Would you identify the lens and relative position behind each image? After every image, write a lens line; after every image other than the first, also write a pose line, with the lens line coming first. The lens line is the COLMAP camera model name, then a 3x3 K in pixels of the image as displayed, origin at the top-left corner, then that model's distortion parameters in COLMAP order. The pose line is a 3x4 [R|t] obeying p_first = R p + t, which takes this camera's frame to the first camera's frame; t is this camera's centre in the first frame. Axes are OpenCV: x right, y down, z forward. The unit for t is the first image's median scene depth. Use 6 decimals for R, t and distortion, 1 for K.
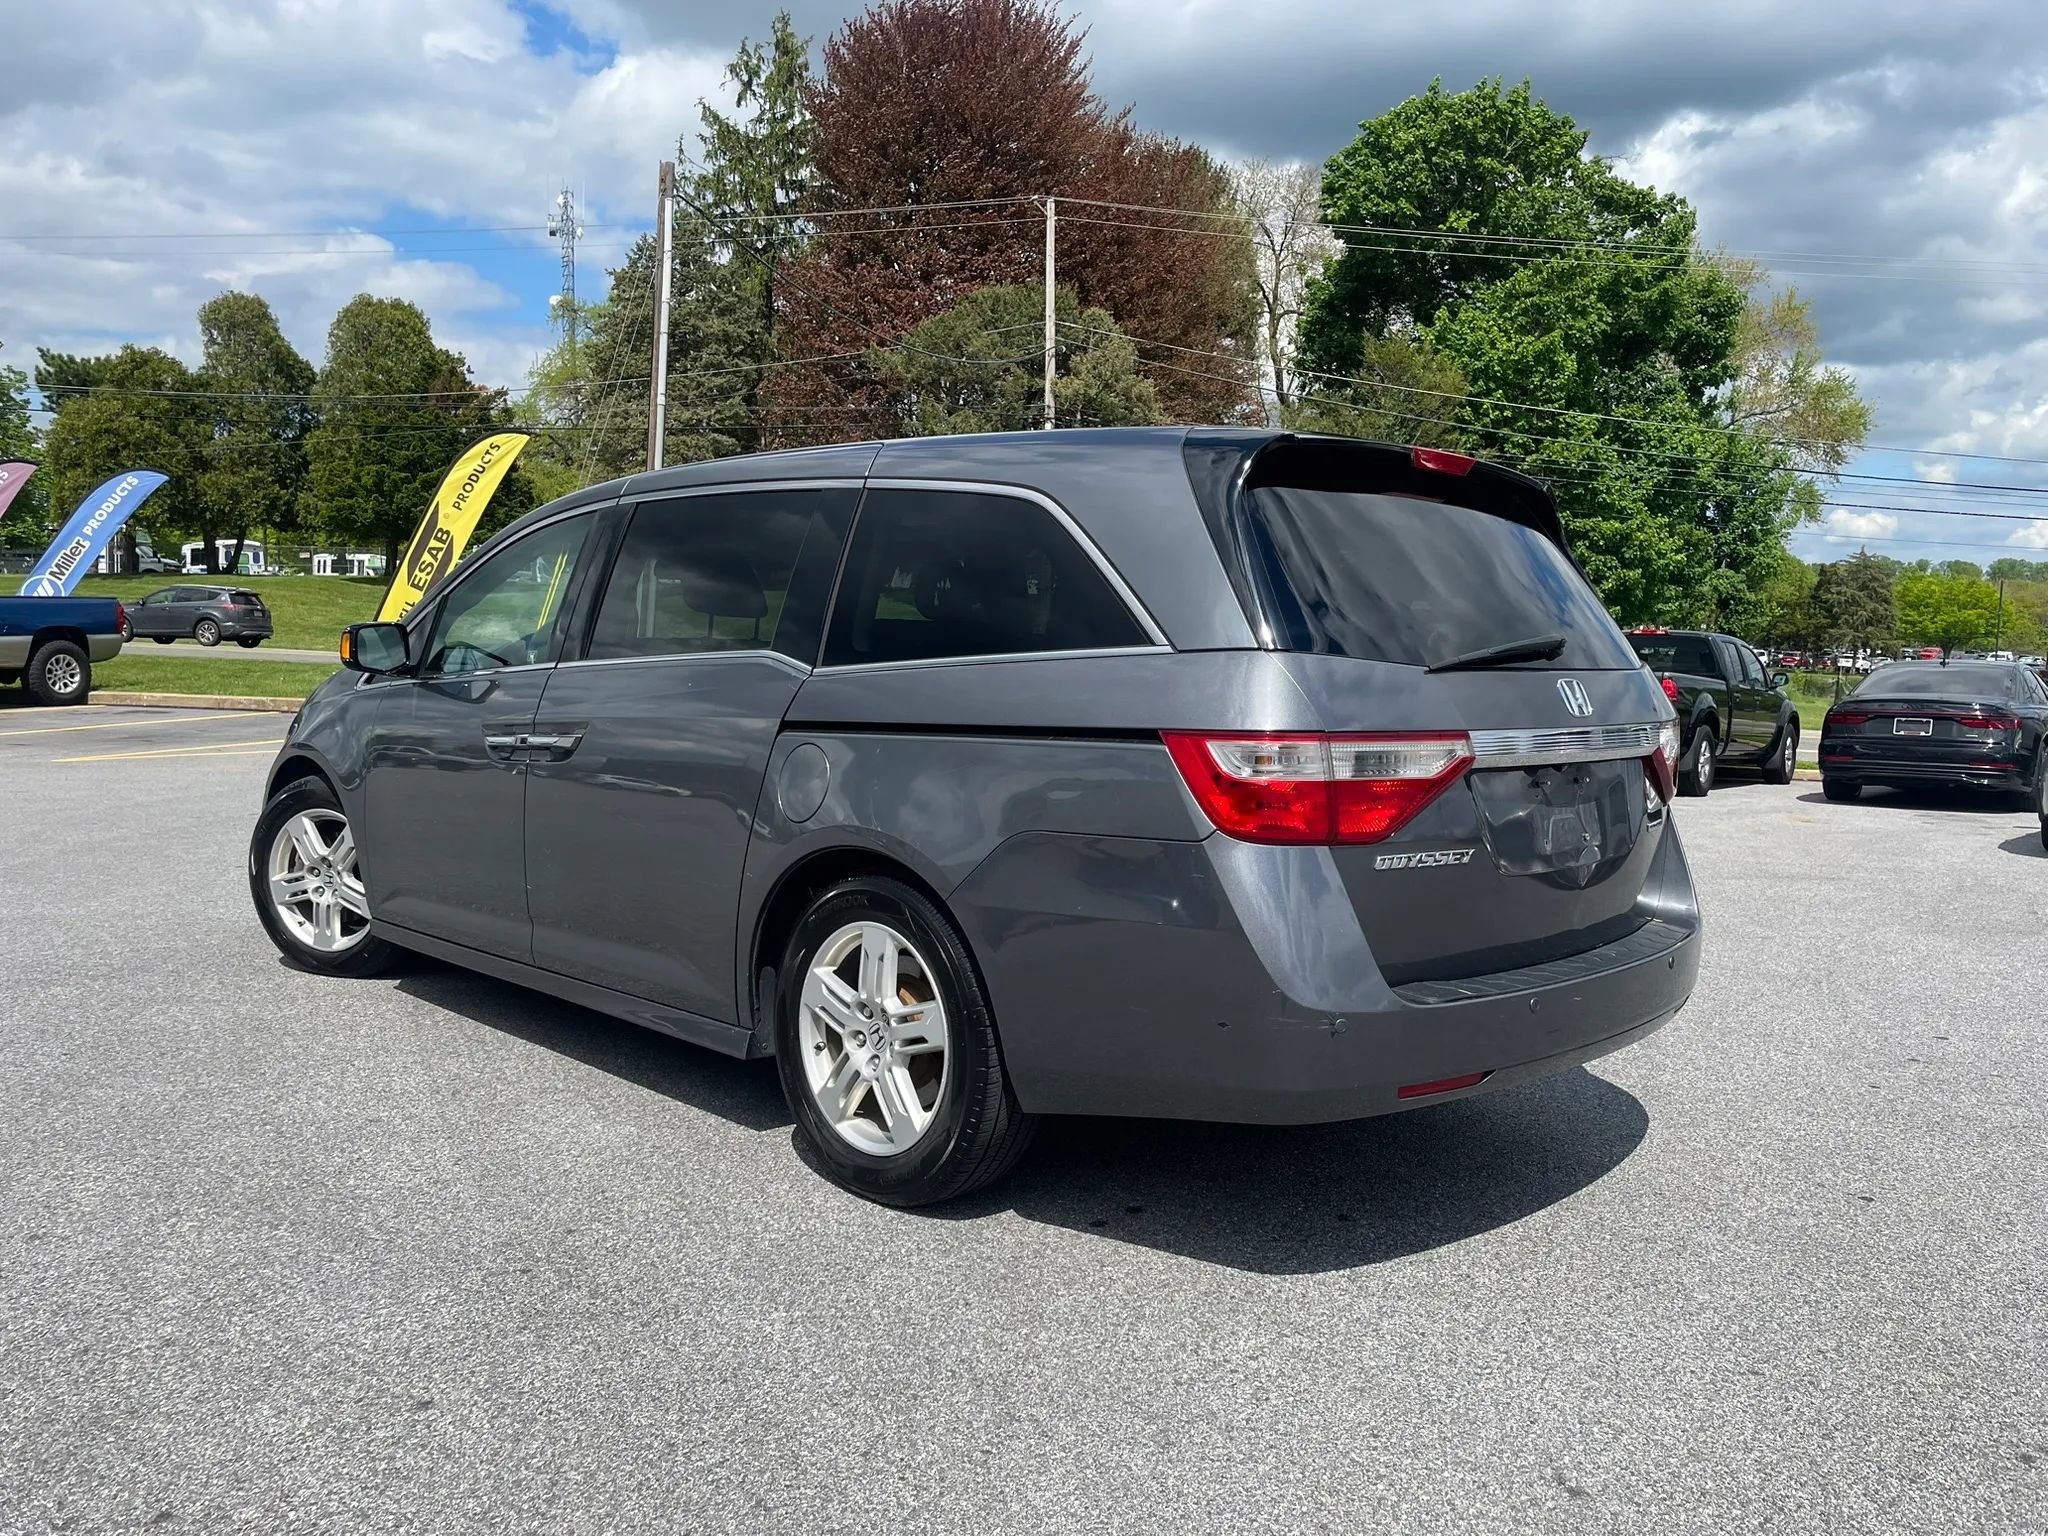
lens RADIAL K [[1554.9, 0, 1023.8], [0, 1554.9, 749.5], [0, 0, 1]] dist [0.079996, -0.103191]
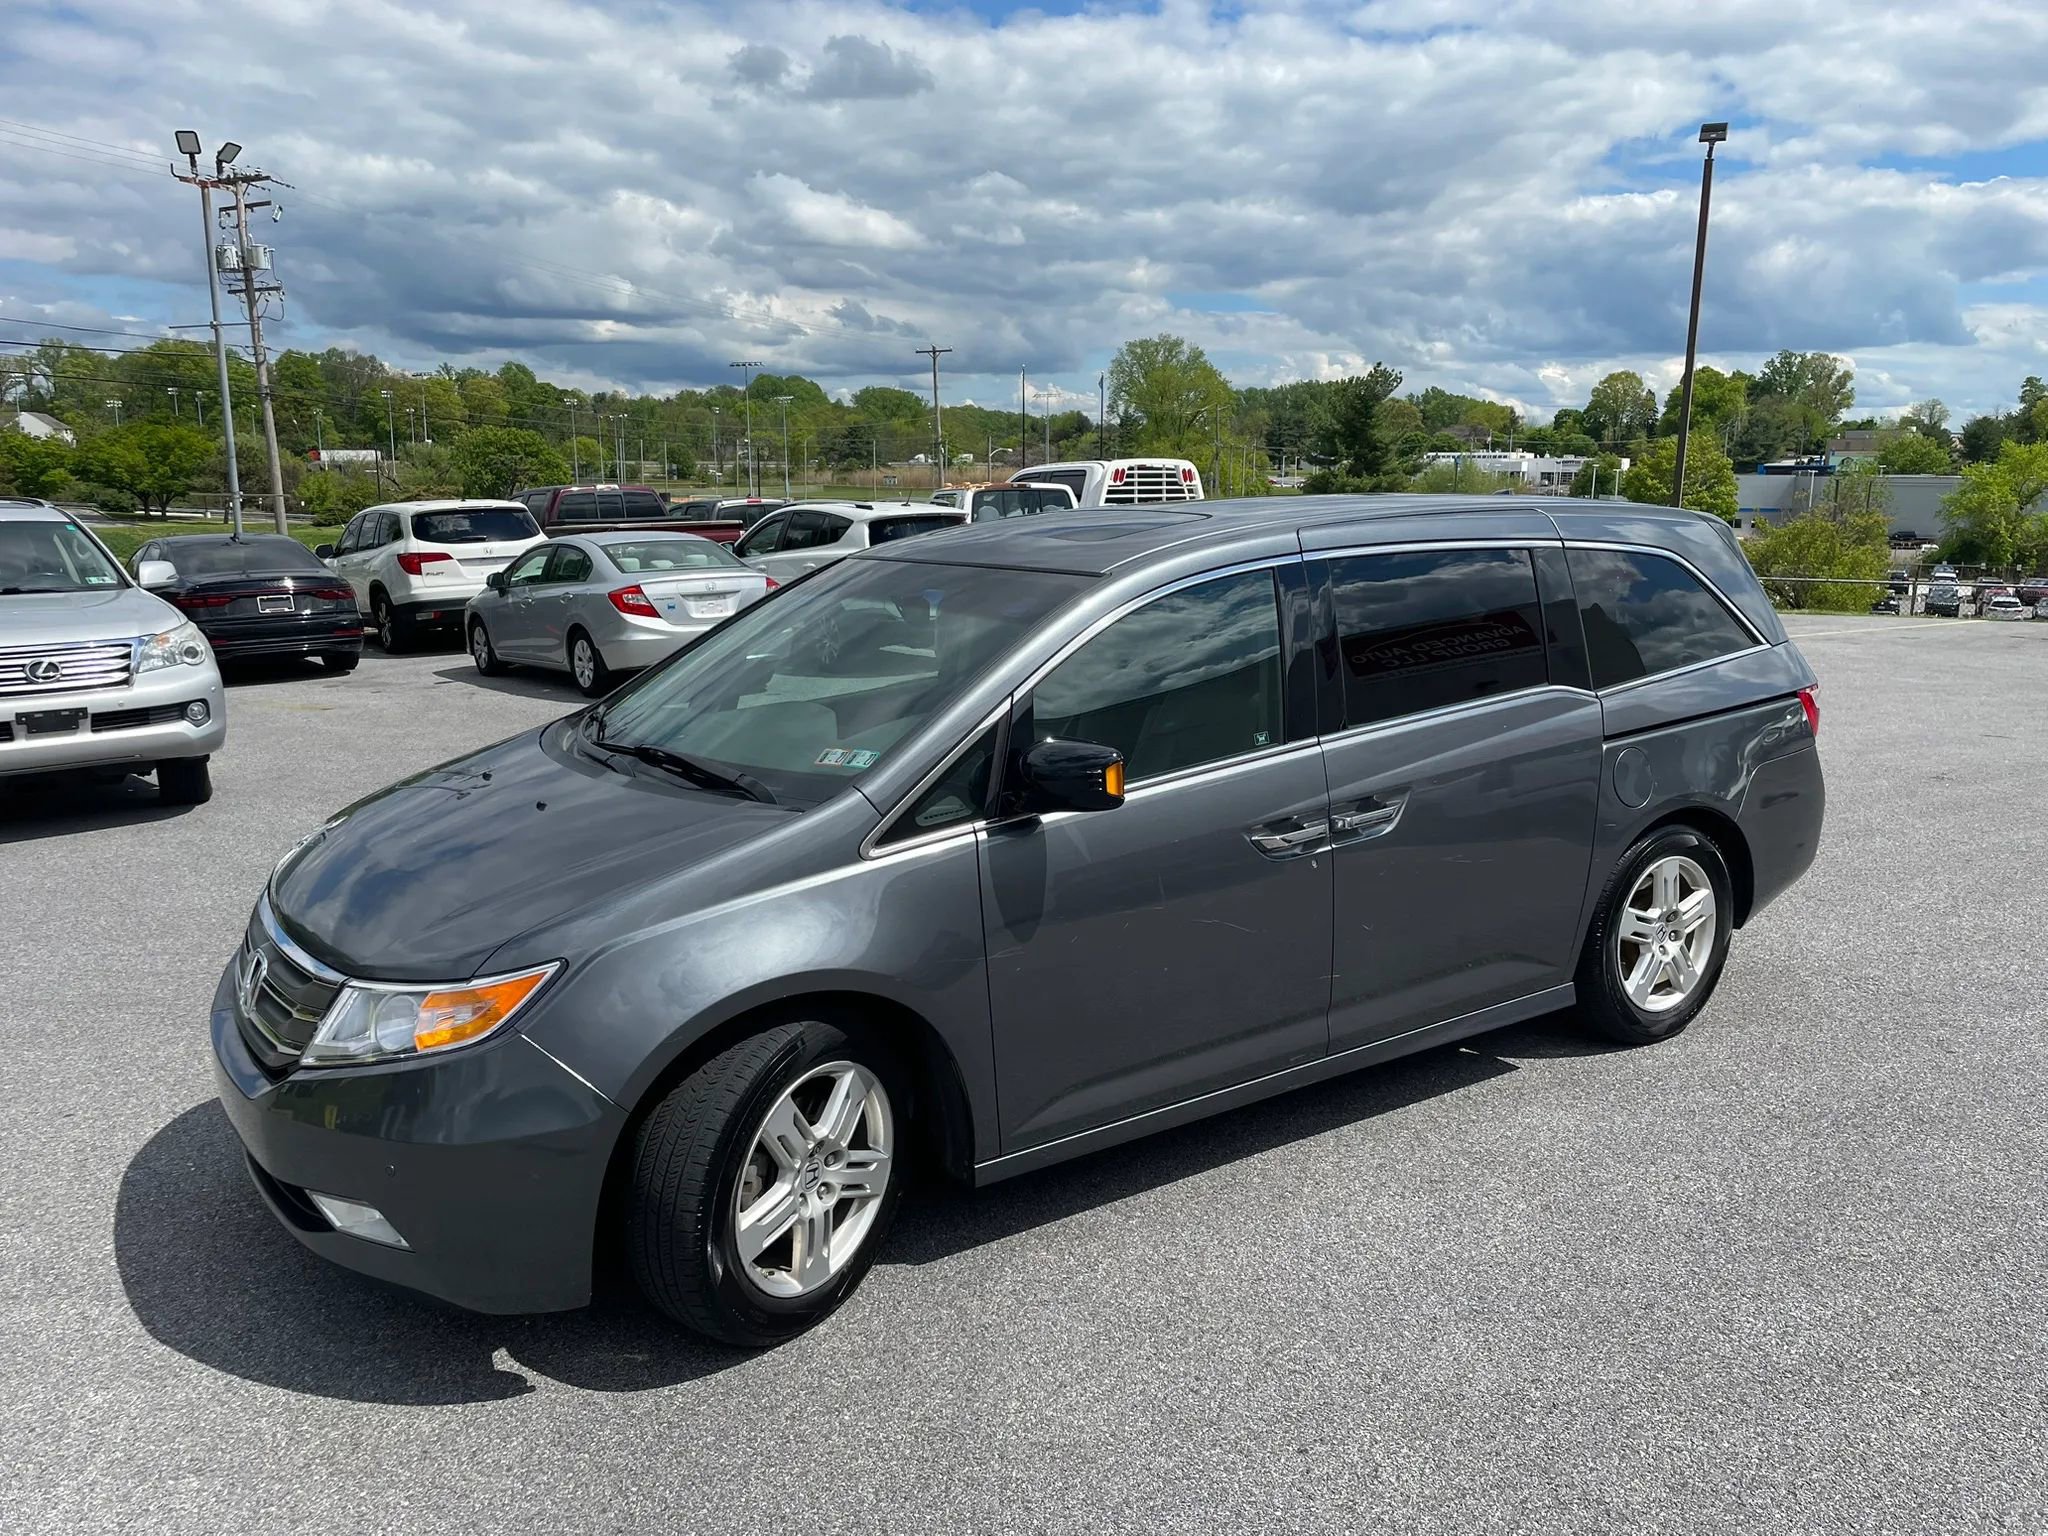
lens RADIAL K [[1554.9, 0, 1060.6], [0, 1554.9, 770.6], [0, 0, 1]] dist [0.079996, -0.103191]
pose [[0.204244, -0.203496, 0.957535, -0.262693], [0.081008, 0.978313, 0.190633, -0.048425], [-0.975562, 0.038633, 0.216300, 0.205508]]
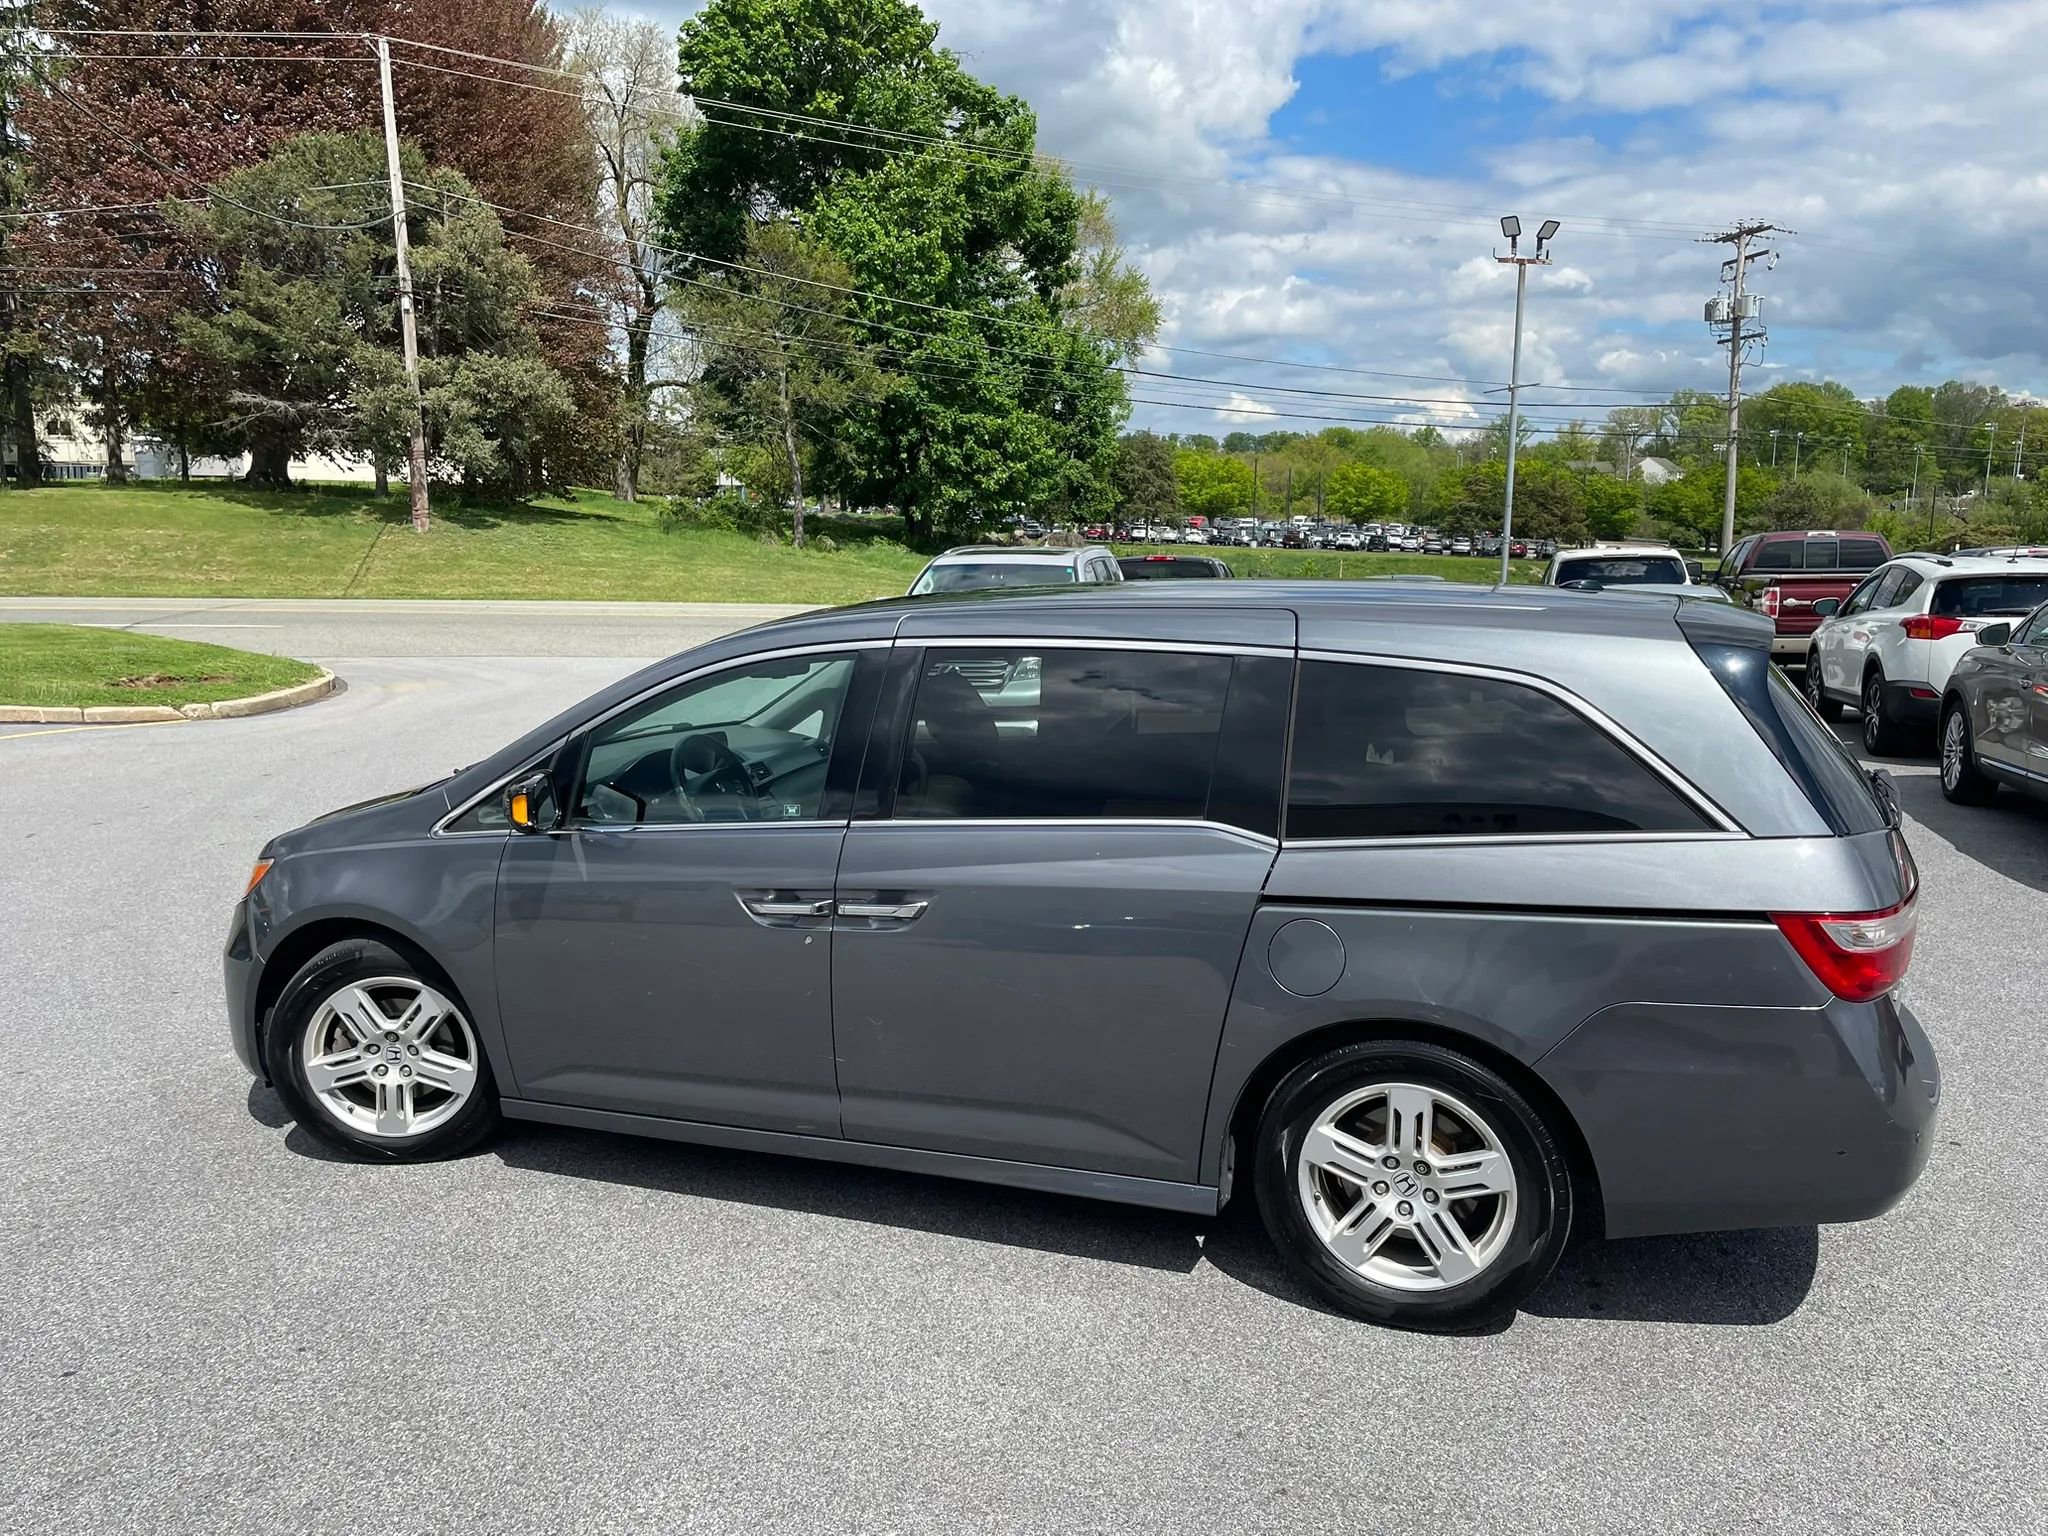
lens RADIAL K [[1562.5, 0, 1062.9], [0, 1562.5, 781.2], [0, 0, 1]] dist [0.057741, -0.081986]
pose [[0.902927, -0.093403, 0.419522, -0.122573], [0.051968, 0.992665, 0.109159, -0.037262], [-0.426640, -0.076761, 0.901158, 0.023334]]
